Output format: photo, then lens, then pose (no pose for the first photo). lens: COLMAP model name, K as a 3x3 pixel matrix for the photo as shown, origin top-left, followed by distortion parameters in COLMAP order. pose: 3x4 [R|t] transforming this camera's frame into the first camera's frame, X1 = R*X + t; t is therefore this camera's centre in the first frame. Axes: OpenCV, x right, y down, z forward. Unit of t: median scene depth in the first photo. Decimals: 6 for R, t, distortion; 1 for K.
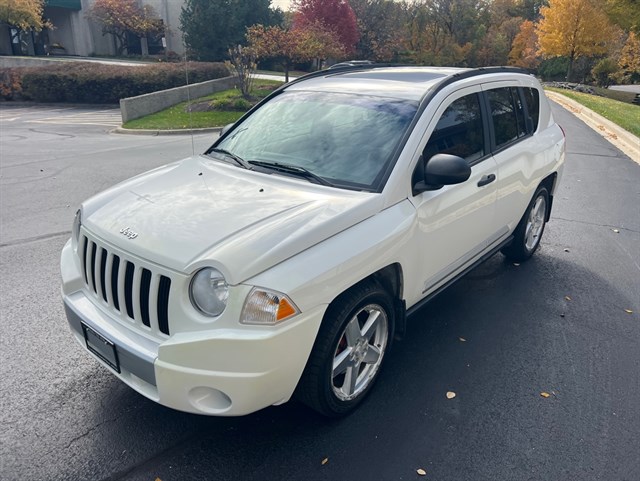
lens RADIAL K [[477.5, 0, 320.8], [0, 477.5, 239.3], [0, 0, 1]] dist [0.046650, -0.051560]
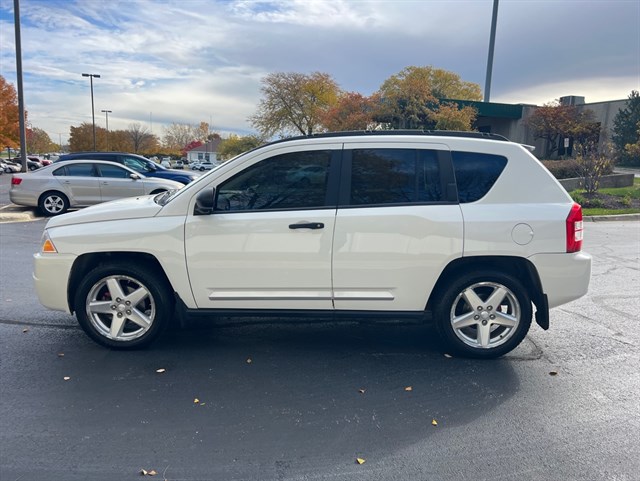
lens RADIAL K [[477.5, 0, 320.8], [0, 477.5, 239.3], [0, 0, 1]] dist [0.046650, -0.051560]
pose [[0.629809, 0.136479, -0.764666, 1.403991], [-0.287263, 0.955572, -0.066049, -0.038125], [0.721679, 0.261258, 0.641033, 0.411088]]
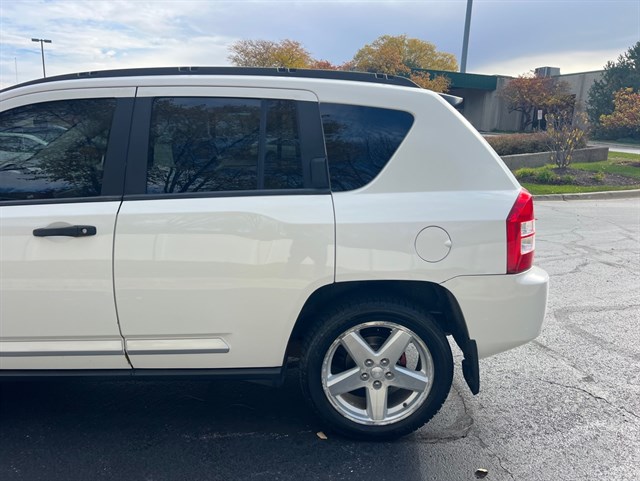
lens RADIAL K [[477.5, 0, 320.8], [0, 477.5, 239.3], [0, 0, 1]] dist [0.046650, -0.051560]
pose [[0.663333, 0.171192, -0.728480, 1.198438], [-0.278899, 0.959901, -0.028382, -0.221154], [0.694410, 0.221999, 0.684479, 0.958156]]
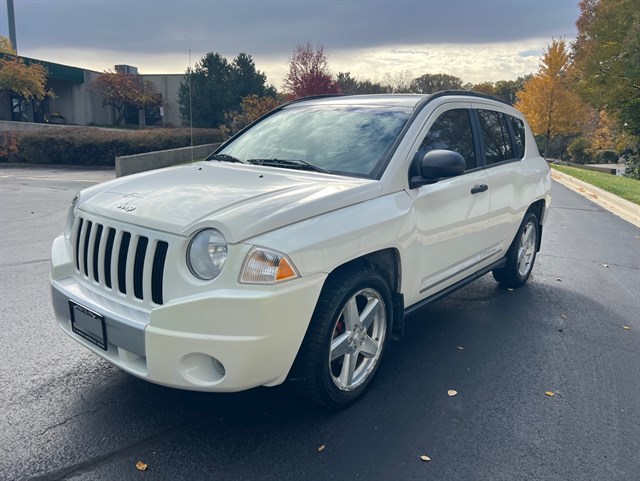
lens RADIAL K [[477.5, 0, 320.8], [0, 477.5, 239.3], [0, 0, 1]] dist [0.046650, -0.051560]
pose [[0.999534, 0.017471, 0.025035, -0.019618], [-0.013505, 0.988496, -0.150646, 0.167743], [-0.027379, 0.150238, 0.988271, 0.016919]]
